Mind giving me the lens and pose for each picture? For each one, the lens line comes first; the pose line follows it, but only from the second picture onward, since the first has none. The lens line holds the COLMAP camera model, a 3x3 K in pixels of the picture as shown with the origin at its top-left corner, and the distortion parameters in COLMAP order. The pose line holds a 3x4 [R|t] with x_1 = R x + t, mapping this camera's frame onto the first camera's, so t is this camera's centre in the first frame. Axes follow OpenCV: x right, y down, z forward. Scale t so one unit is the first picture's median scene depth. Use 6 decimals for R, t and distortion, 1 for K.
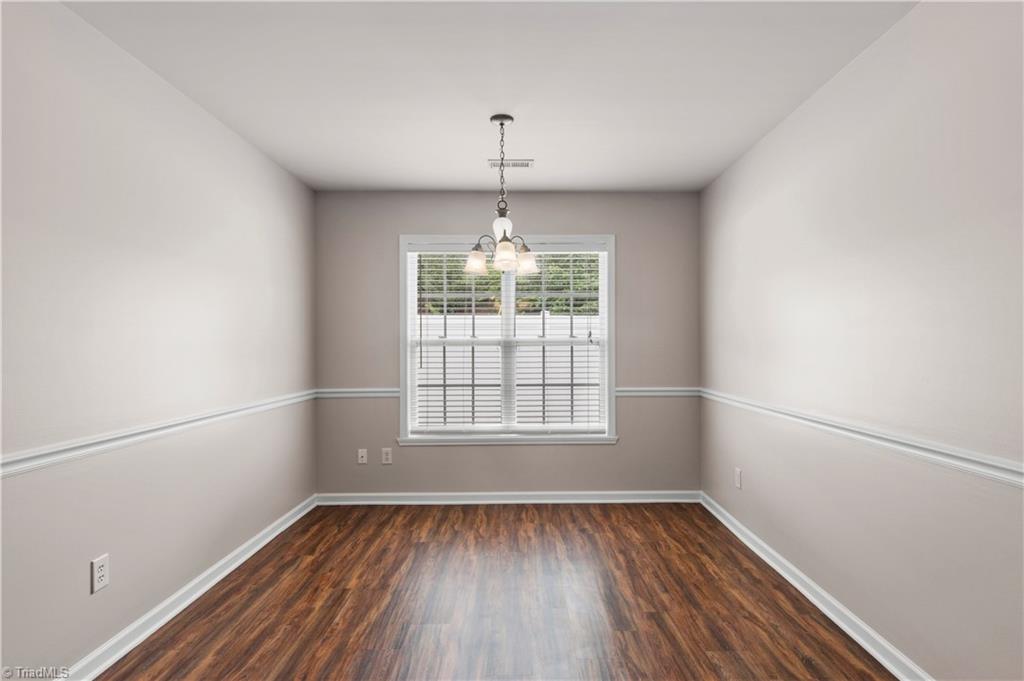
lens RADIAL K [[557.7, 0, 518.2], [0, 557.7, 346.9], [0, 0, 1]] dist [-0.003940, -0.005843]
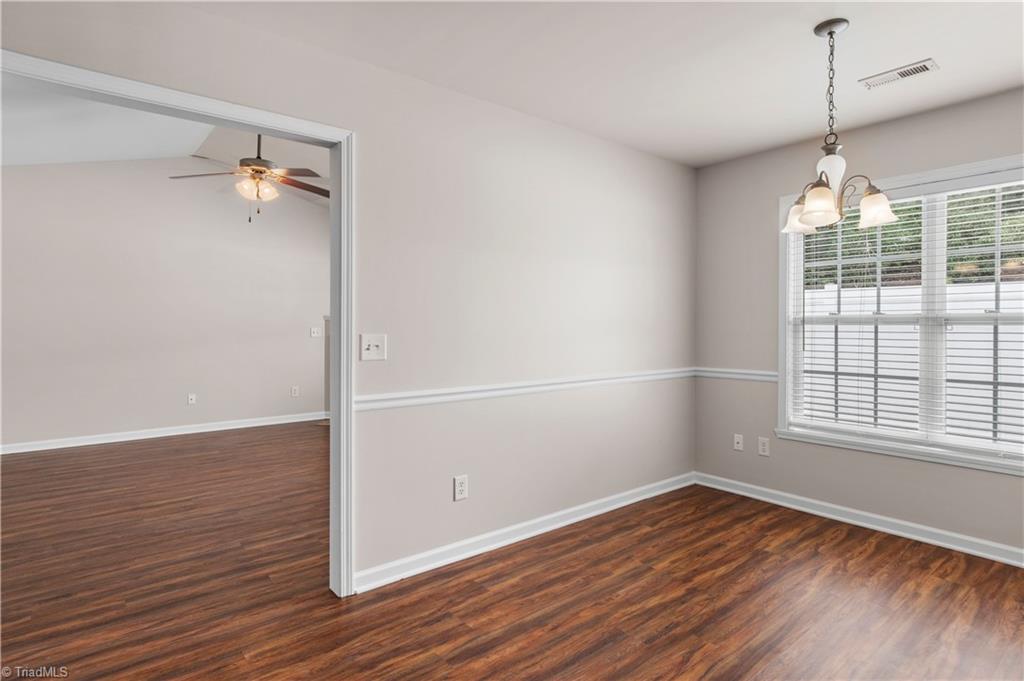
lens RADIAL K [[542.4, 0, 492.1], [0, 542.4, 329.1], [0, 0, 1]] dist [0.004934, -0.001101]
pose [[0.621160, 0.012464, -0.783585, 0.206267], [-0.005974, 0.999920, 0.011170, -0.000687], [0.783661, -0.002257, 0.621185, 0.134901]]
